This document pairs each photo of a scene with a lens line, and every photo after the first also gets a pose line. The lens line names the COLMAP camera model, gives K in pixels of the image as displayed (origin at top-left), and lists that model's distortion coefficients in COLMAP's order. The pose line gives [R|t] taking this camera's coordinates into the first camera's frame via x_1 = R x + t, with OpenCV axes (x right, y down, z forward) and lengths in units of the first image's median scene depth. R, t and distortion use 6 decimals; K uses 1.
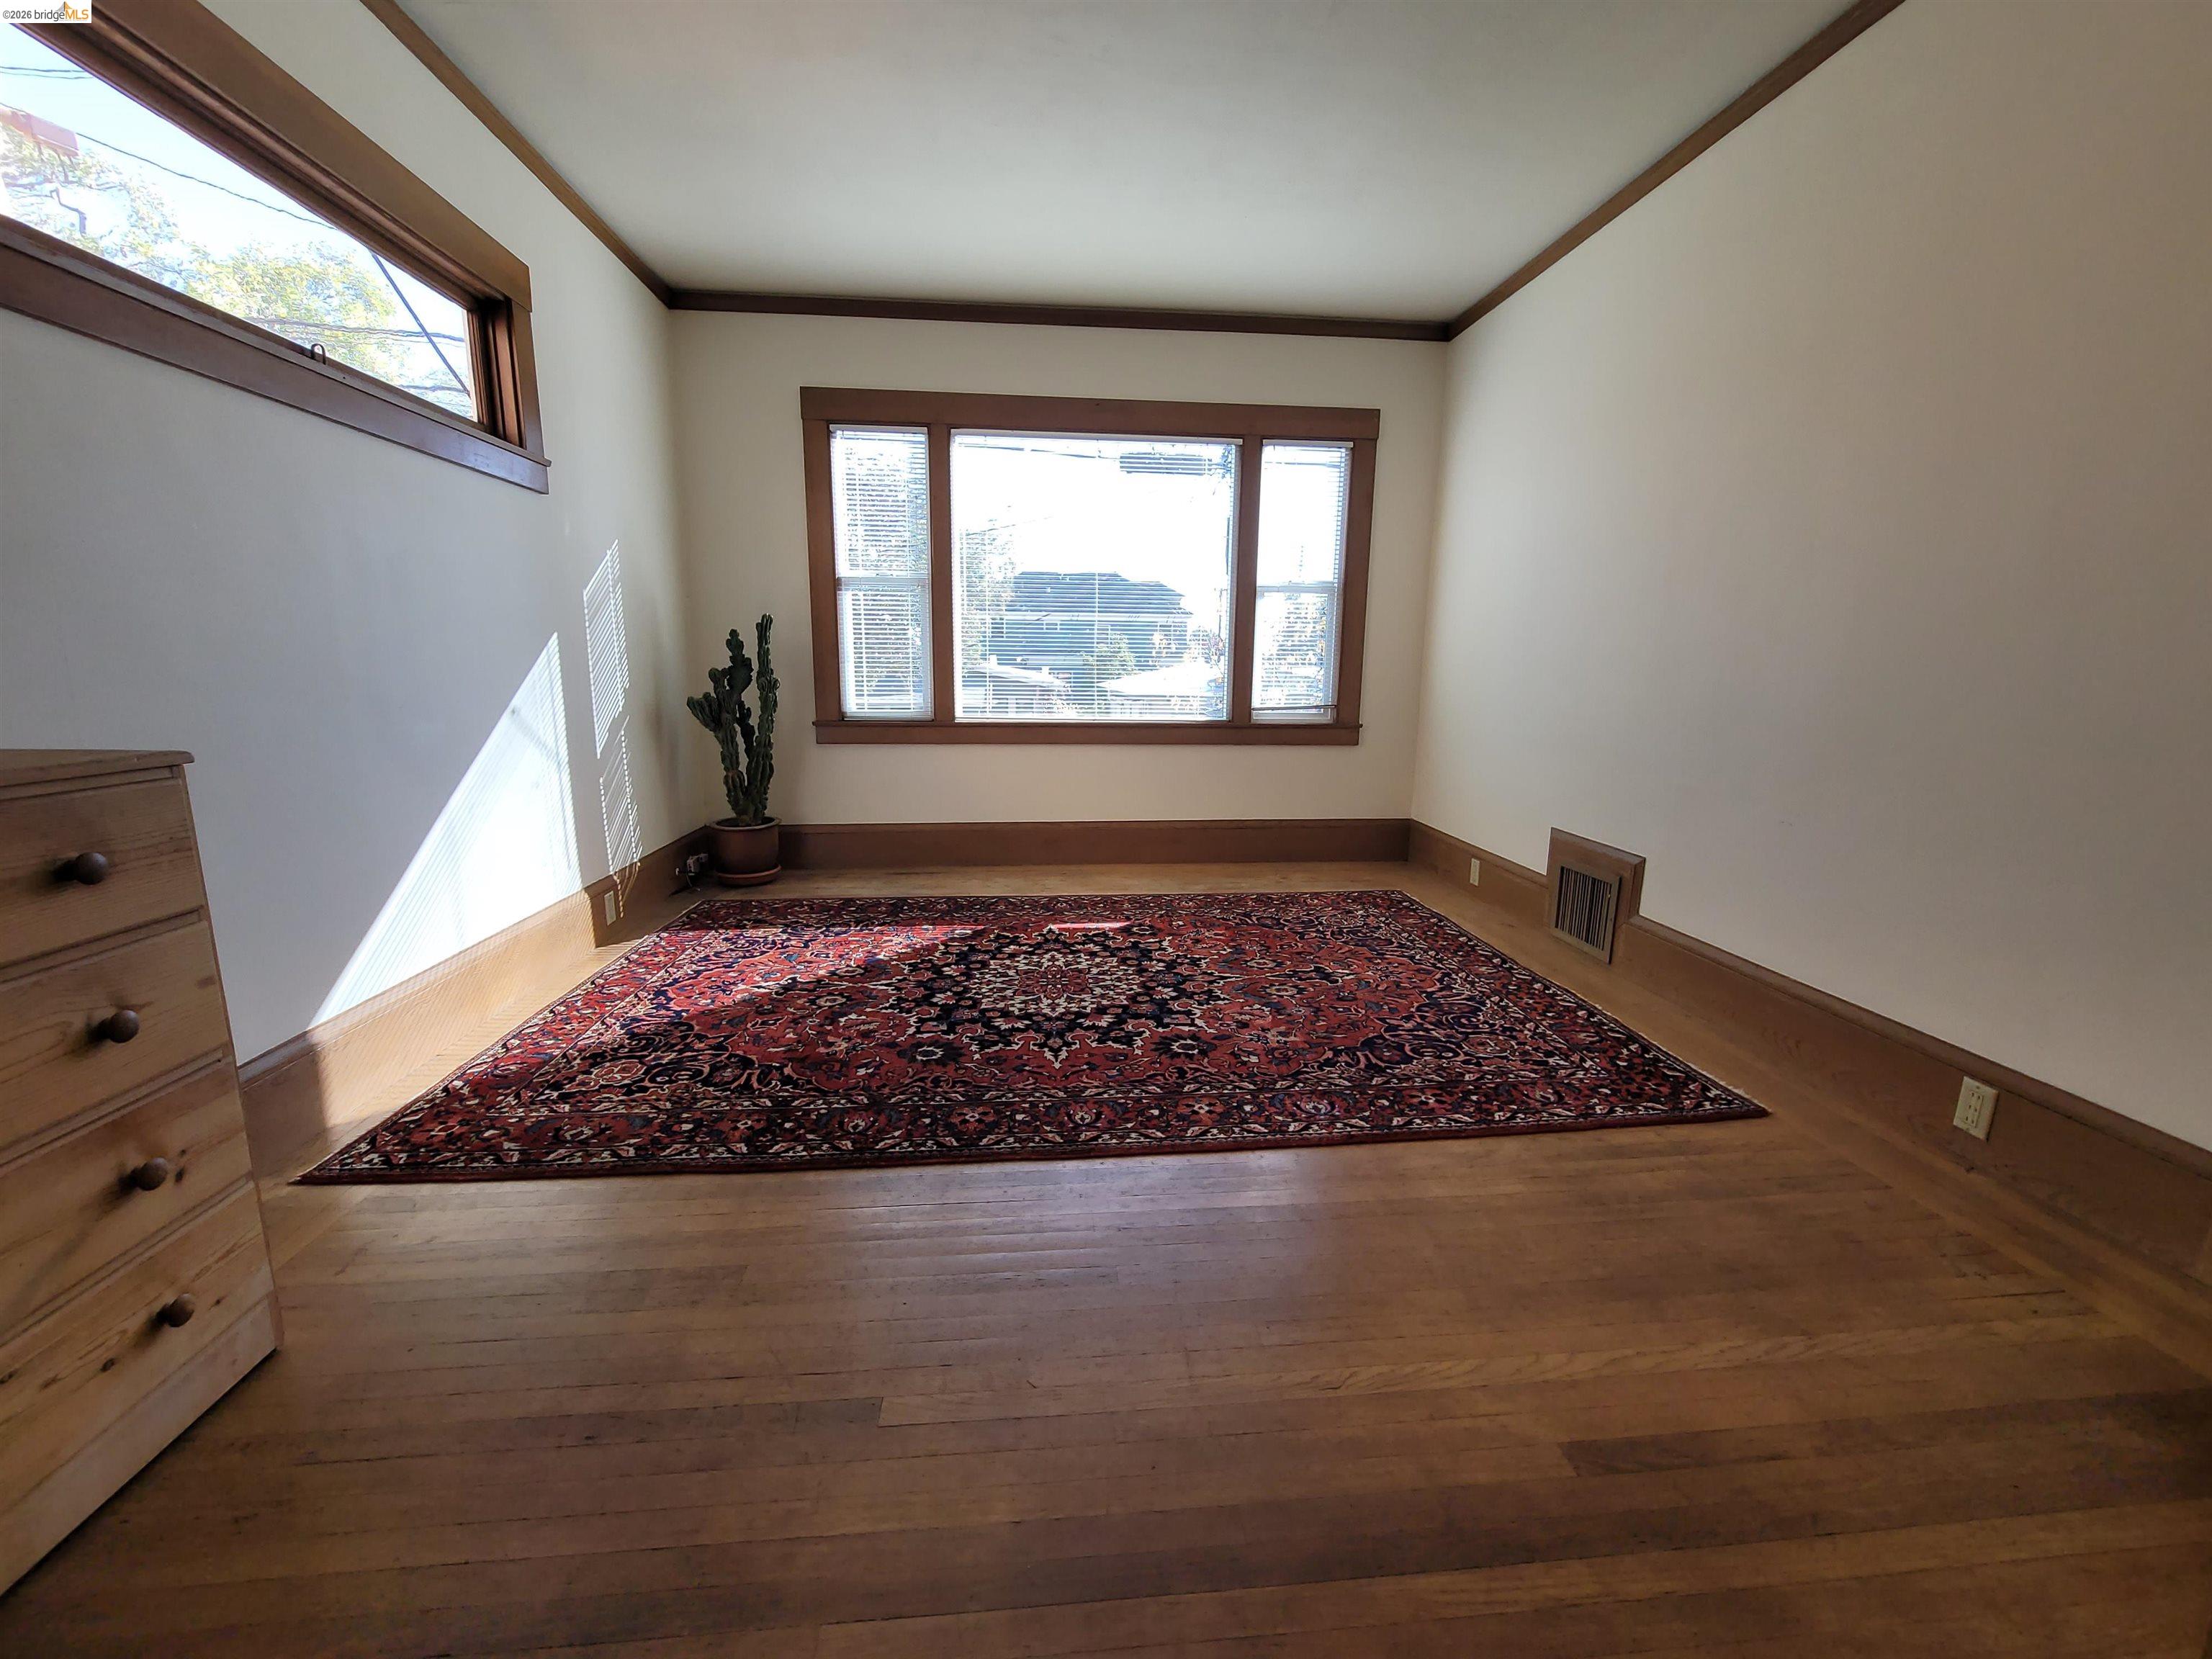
lens RADIAL K [[910.7, 0, 1111.4], [0, 910.7, 830.5], [0, 0, 1]] dist [-0.010065, 0.002591]
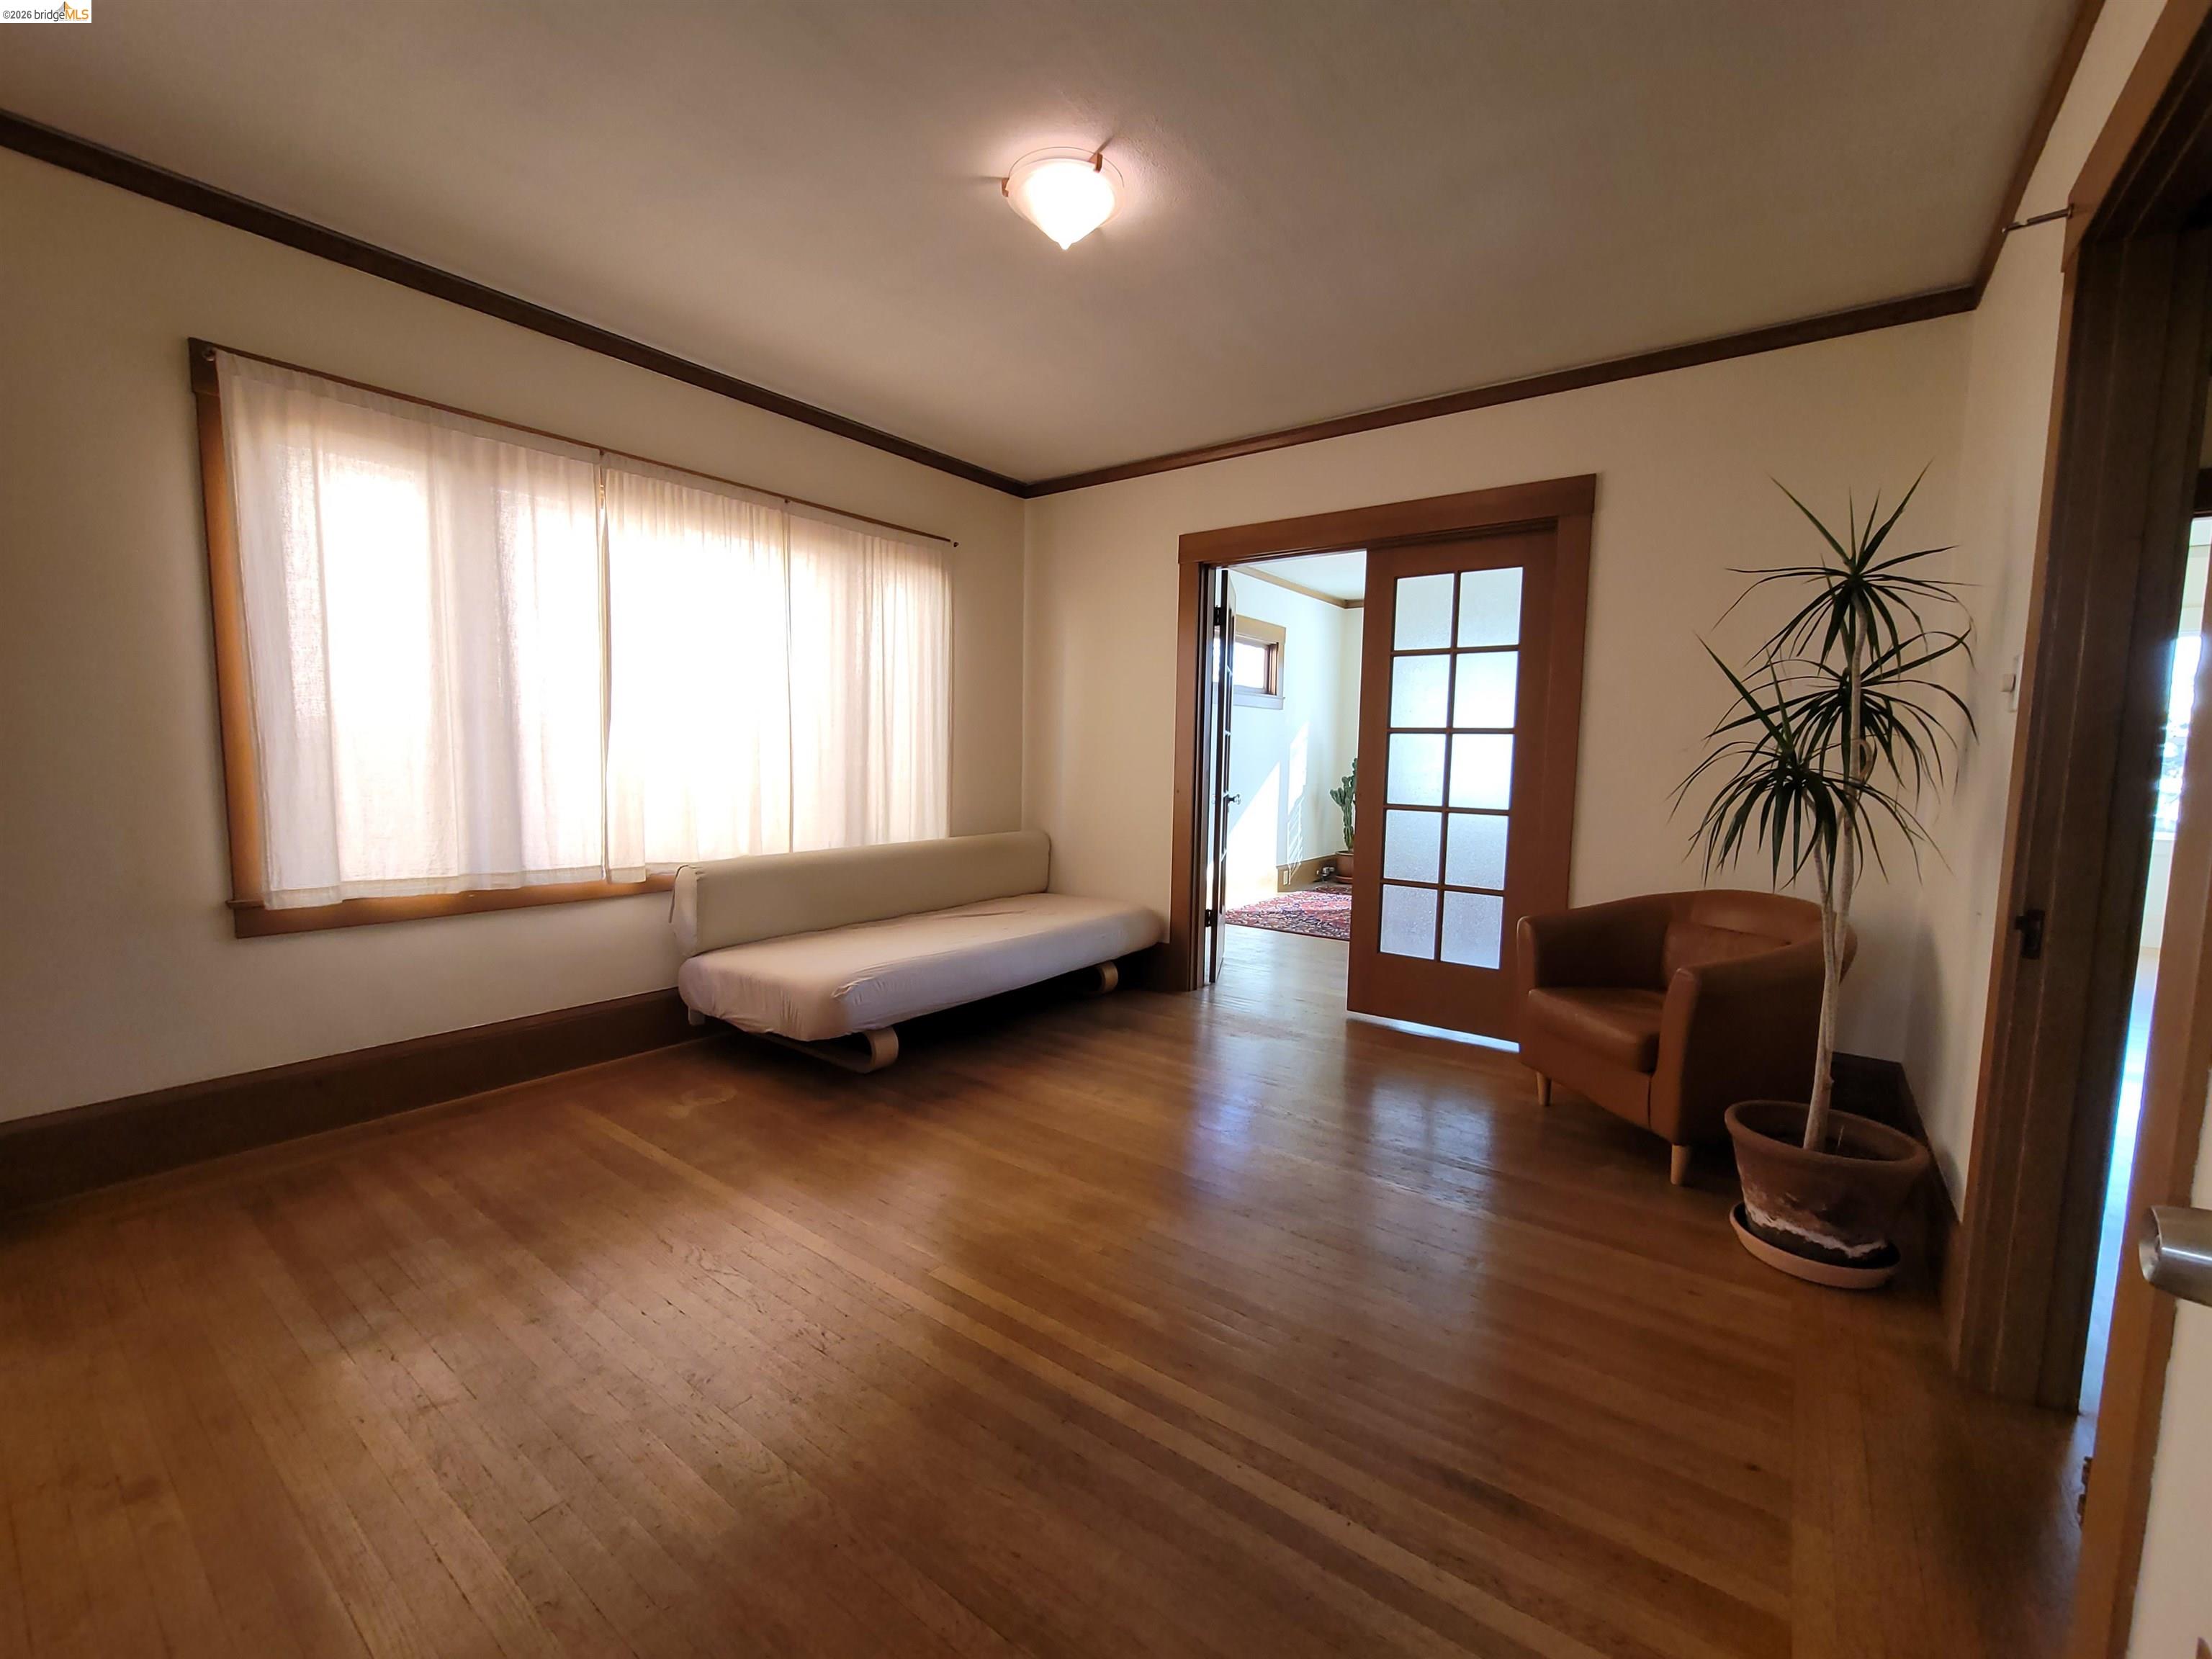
lens RADIAL K [[910.7, 0, 1109.9], [0, 910.7, 830.6], [0, 0, 1]] dist [-0.010065, 0.002591]
pose [[0.744214, 0.062627, -0.664999, 0.554025], [-0.134336, 0.989285, -0.057171, 0.134964], [0.654293, 0.131880, 0.744653, -0.882027]]
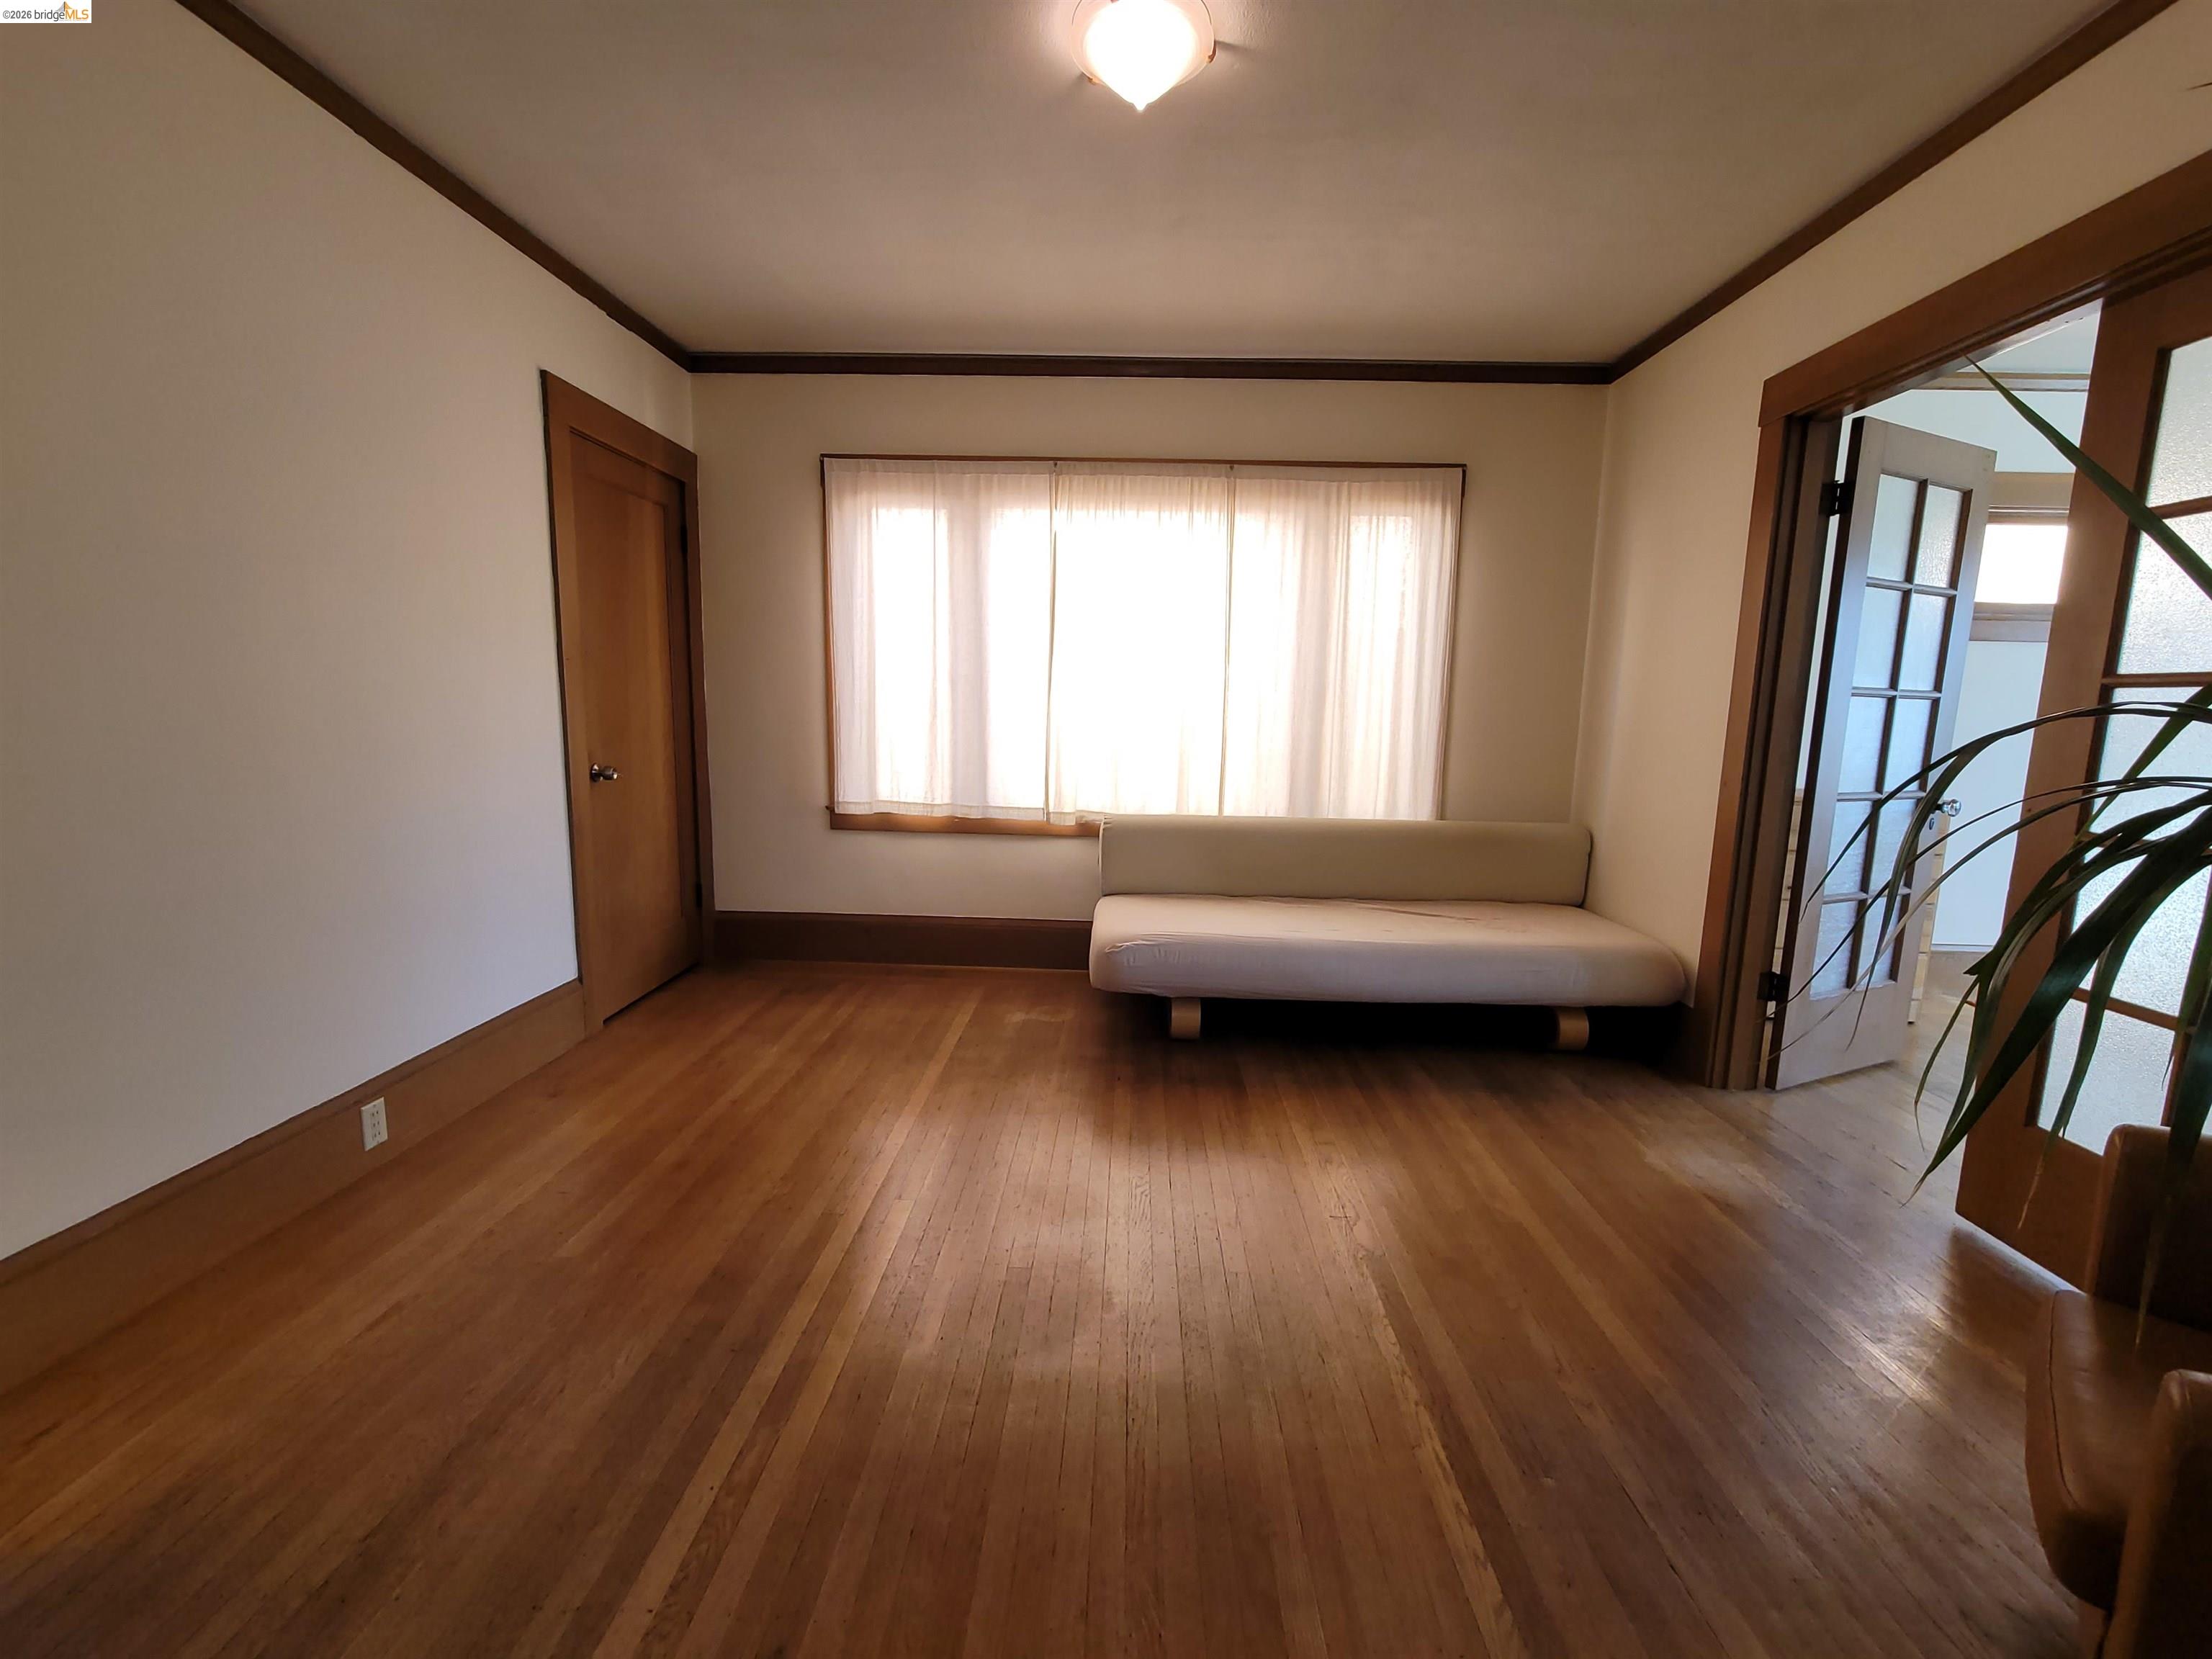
lens RADIAL K [[910.7, 0, 1104.6], [0, 910.7, 834.5], [0, 0, 1]] dist [-0.010065, 0.002591]
pose [[-0.118888, 0.129743, -0.984394, 0.651390], [-0.205027, 0.966851, 0.152193, 0.042157], [0.971509, 0.219921, -0.088346, -0.405060]]
